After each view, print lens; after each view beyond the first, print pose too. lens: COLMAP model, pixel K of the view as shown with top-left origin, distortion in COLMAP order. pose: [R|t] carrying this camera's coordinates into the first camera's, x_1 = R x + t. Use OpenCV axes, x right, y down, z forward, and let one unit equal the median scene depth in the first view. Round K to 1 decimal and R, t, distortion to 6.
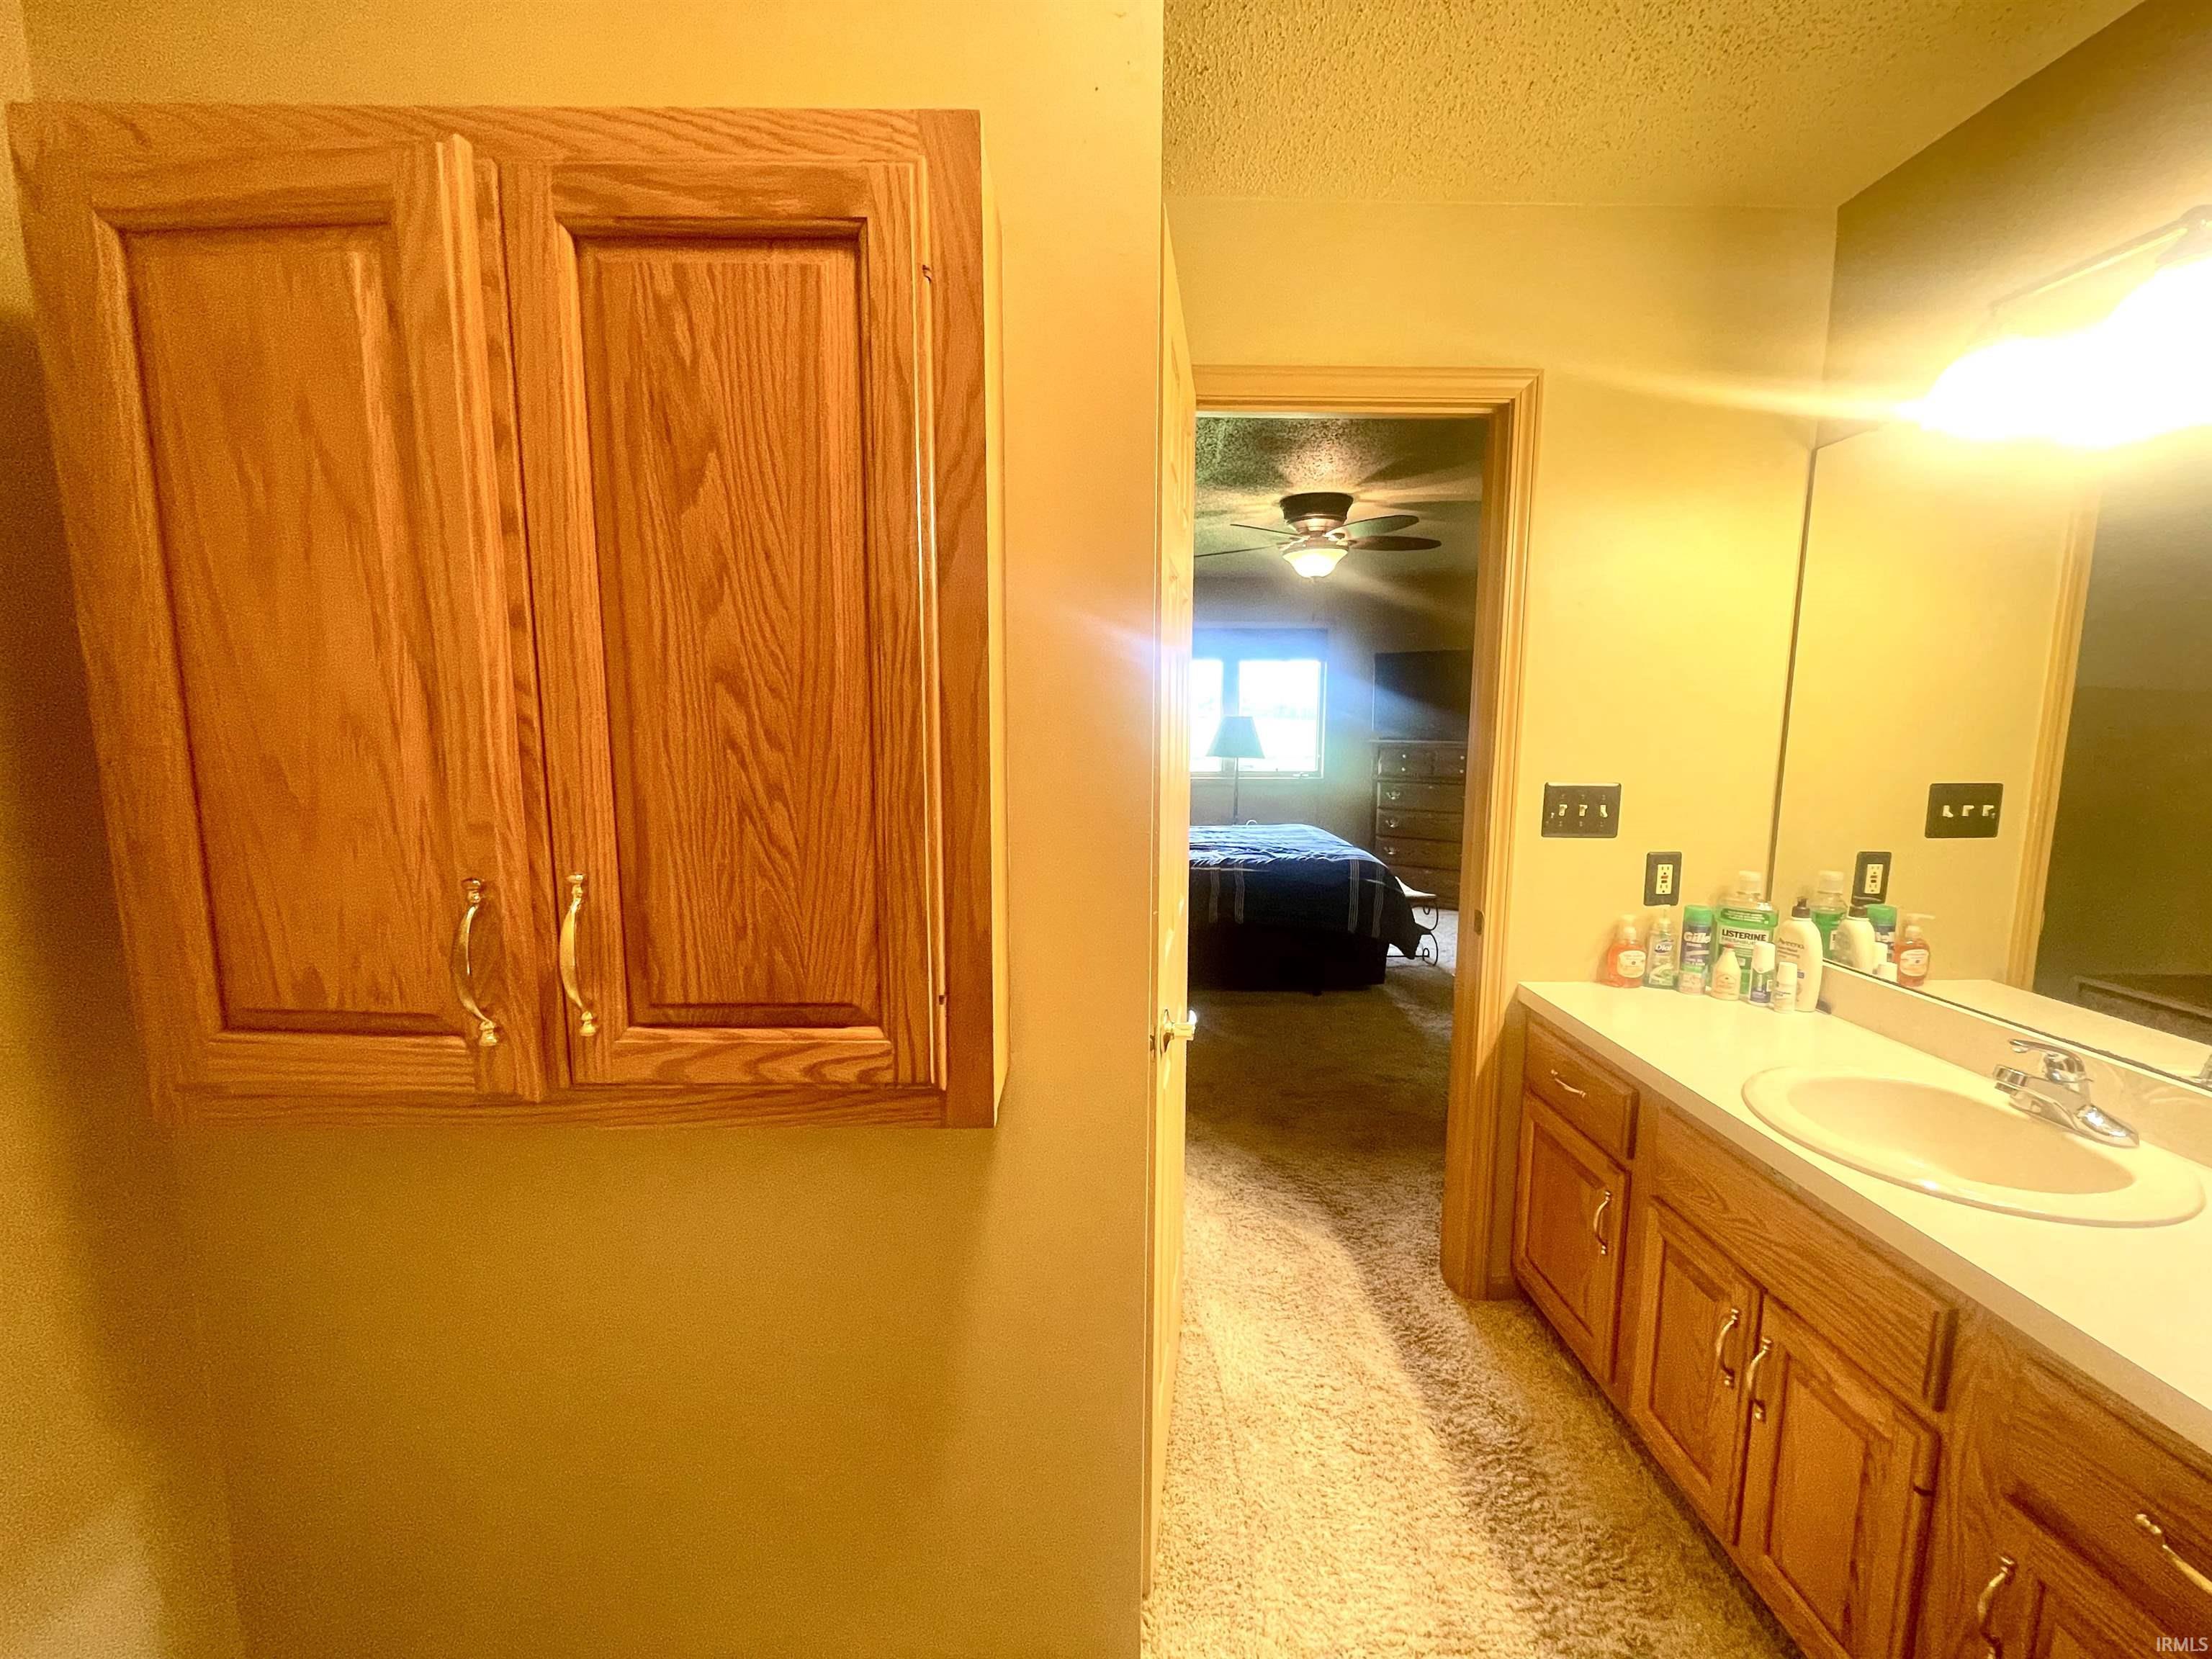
lens RADIAL K [[891.8, 0, 1108.0], [0, 891.8, 830.7], [0, 0, 1]] dist [-0.000335, -0.000907]
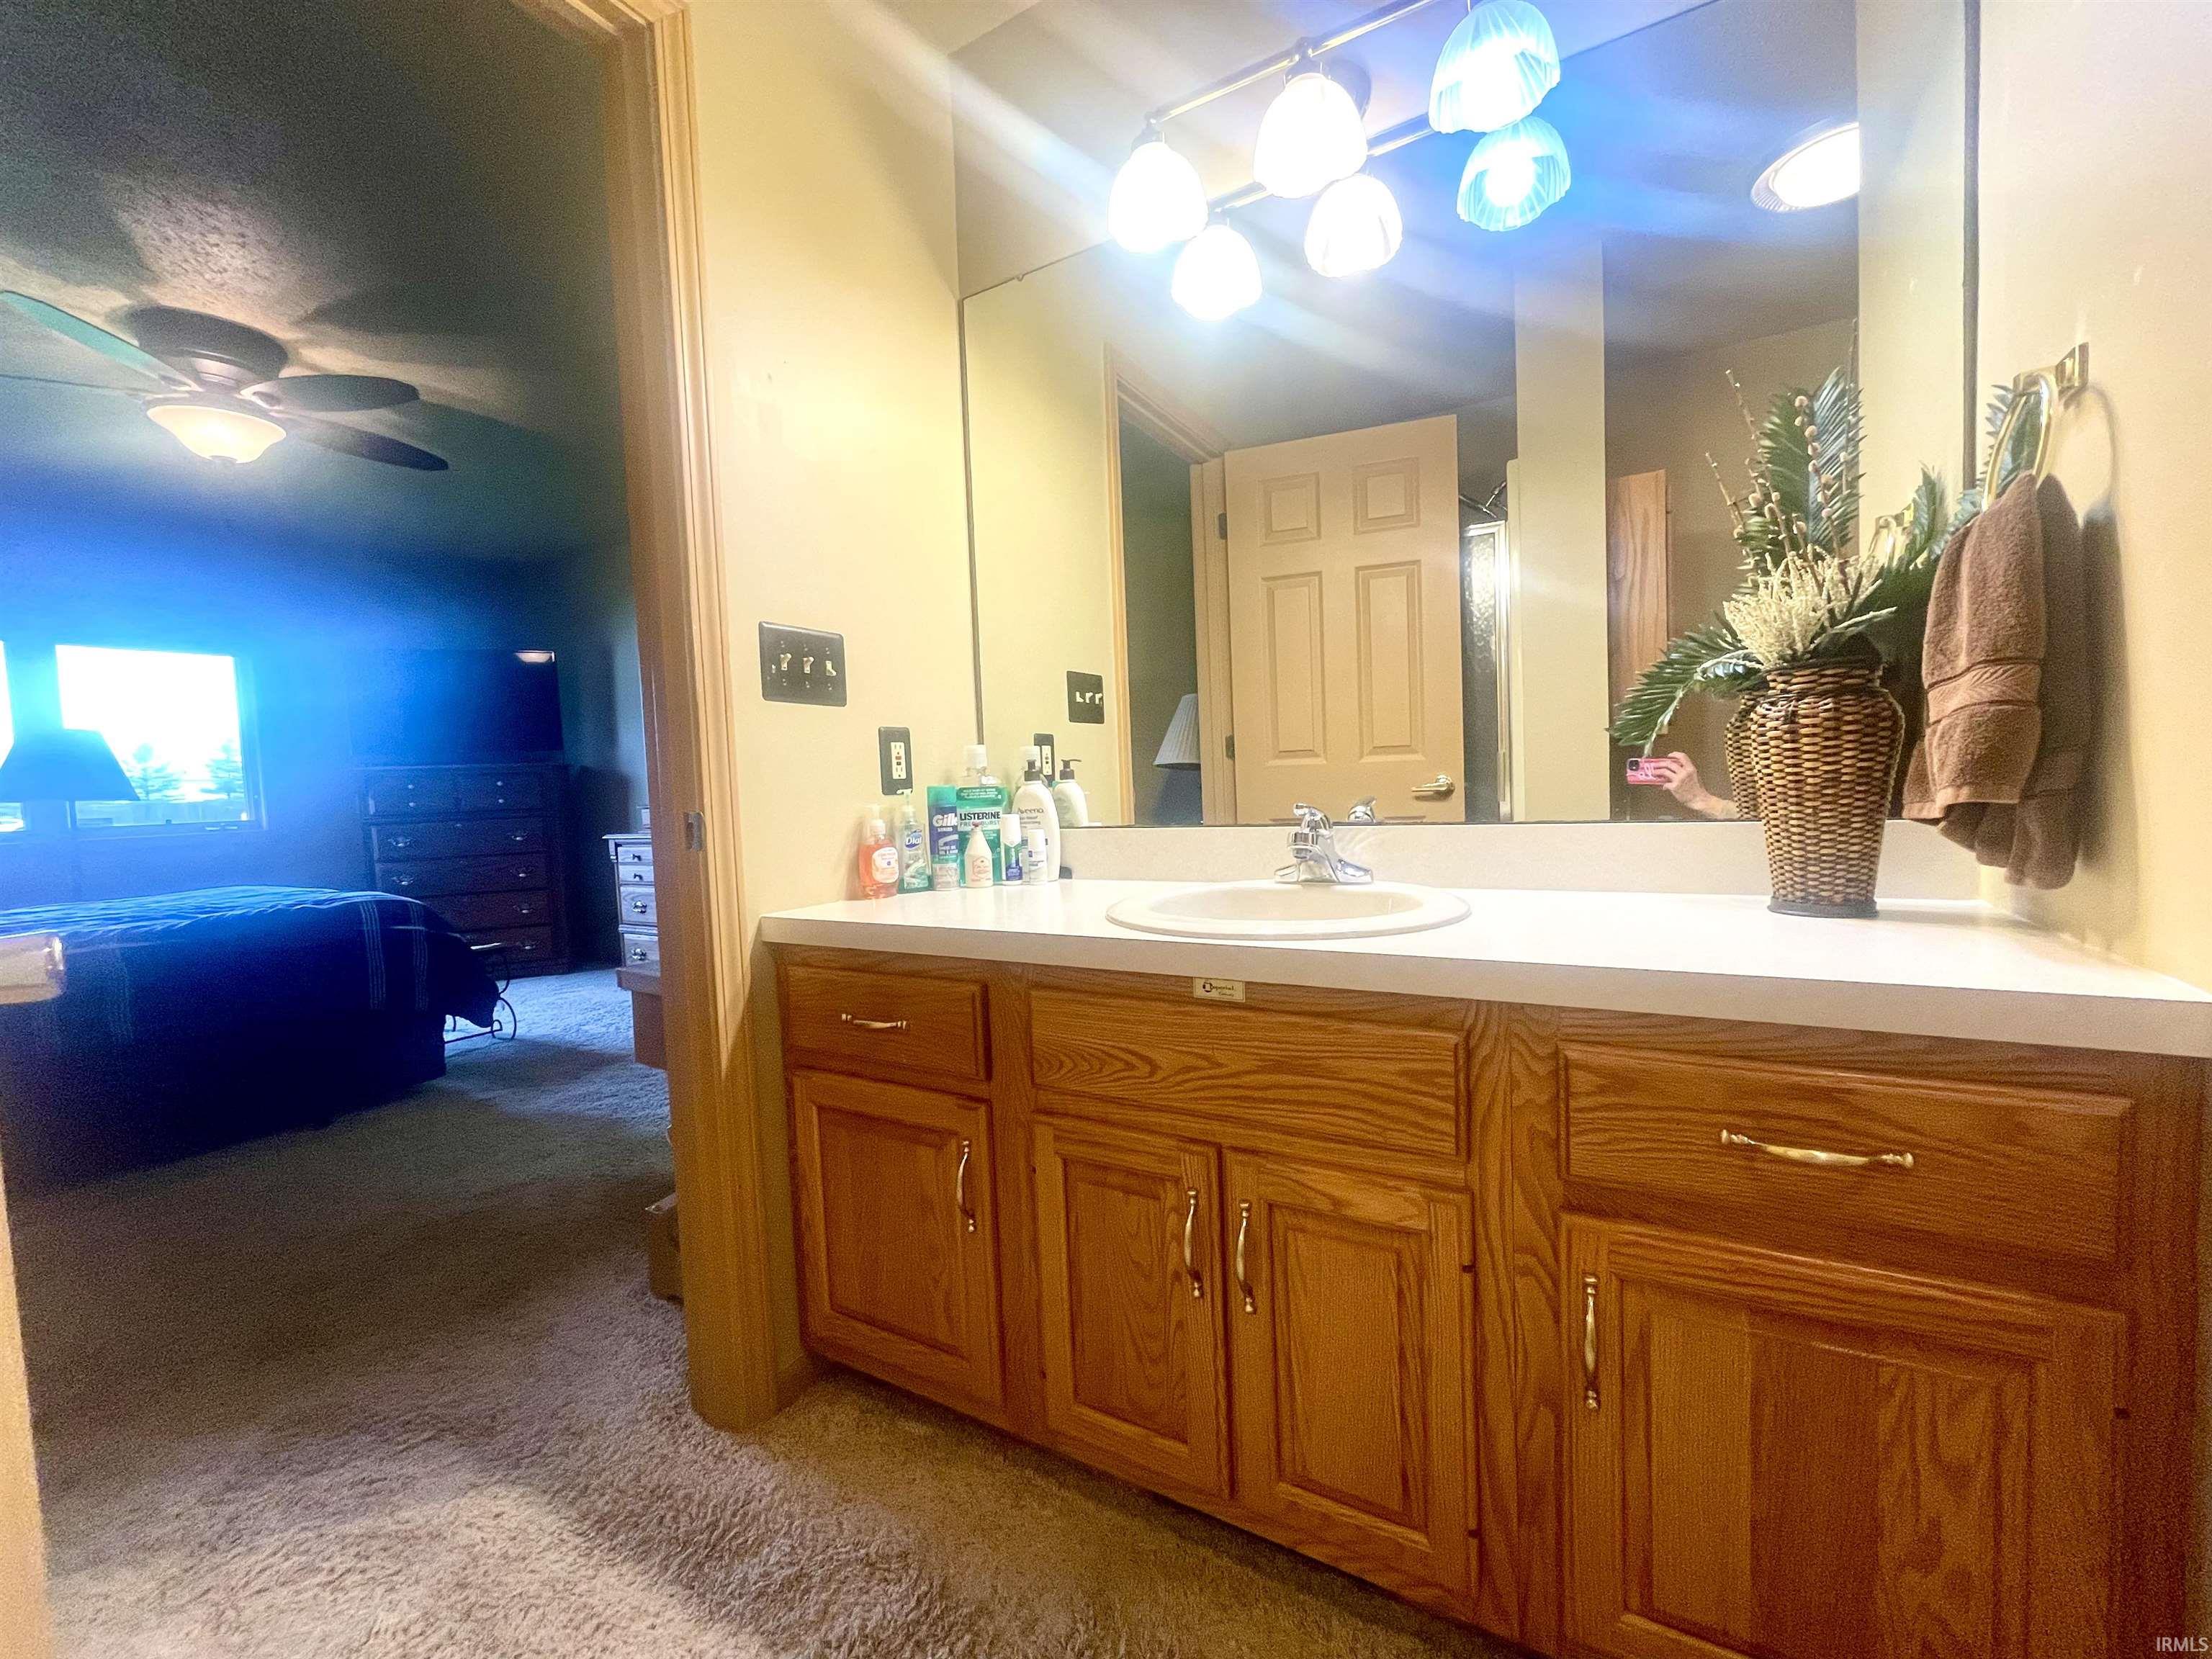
lens RADIAL K [[891.8, 0, 1108.0], [0, 891.8, 830.7], [0, 0, 1]] dist [-0.000335, -0.000907]
pose [[0.528429, -0.073607, 0.845781, 0.030374], [0.151695, 0.988389, -0.008759, 0.155862], [-0.835315, 0.132929, 0.533459, 0.417001]]
